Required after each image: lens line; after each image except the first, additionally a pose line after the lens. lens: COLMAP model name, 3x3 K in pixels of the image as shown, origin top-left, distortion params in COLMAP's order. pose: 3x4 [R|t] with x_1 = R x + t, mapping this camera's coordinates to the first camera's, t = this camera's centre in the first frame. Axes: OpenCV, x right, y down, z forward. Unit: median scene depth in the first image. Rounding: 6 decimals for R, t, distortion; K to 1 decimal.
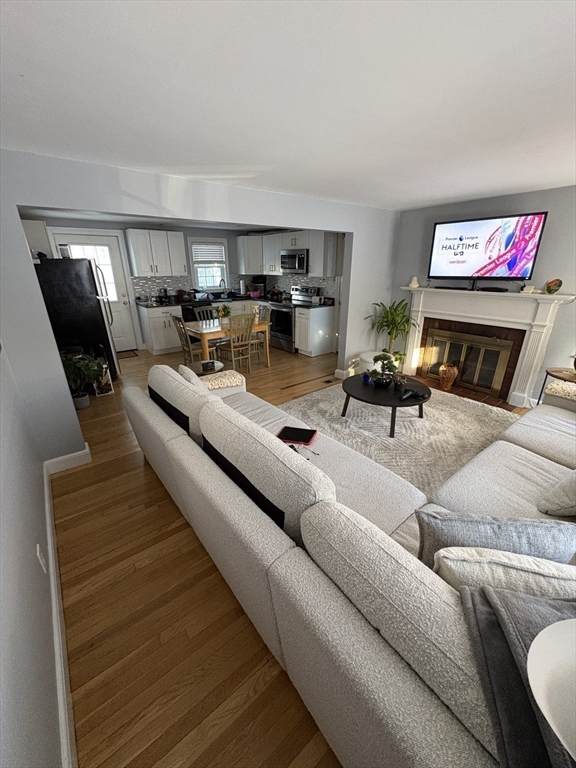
lens RADIAL K [[305.1, 0, 288.0], [0, 305.1, 384.0], [0, 0, 1]] dist [-0.001590, -0.000216]
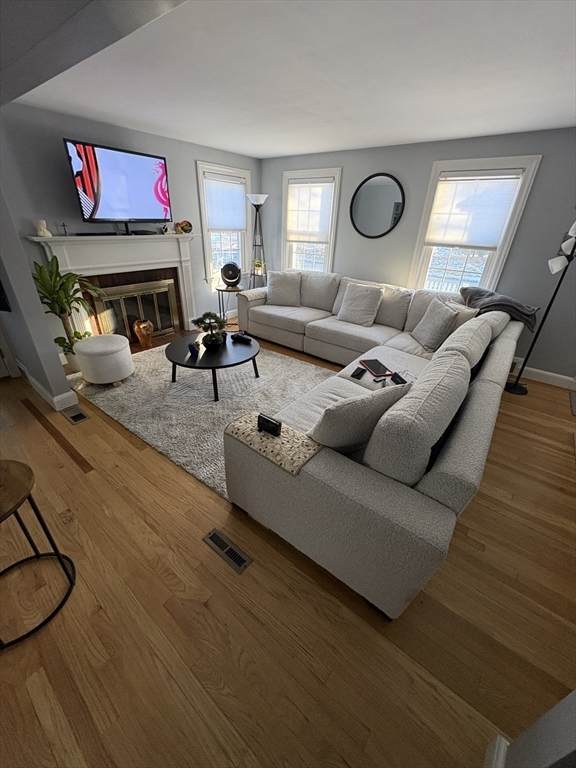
lens RADIAL K [[305.1, 0, 288.0], [0, 305.1, 384.0], [0, 0, 1]] dist [-0.001590, -0.000216]
pose [[-0.234887, -0.464967, 0.853601, -0.338640], [0.325476, 0.789854, 0.519805, -0.182393], [-0.915911, 0.399922, -0.034191, 0.514442]]
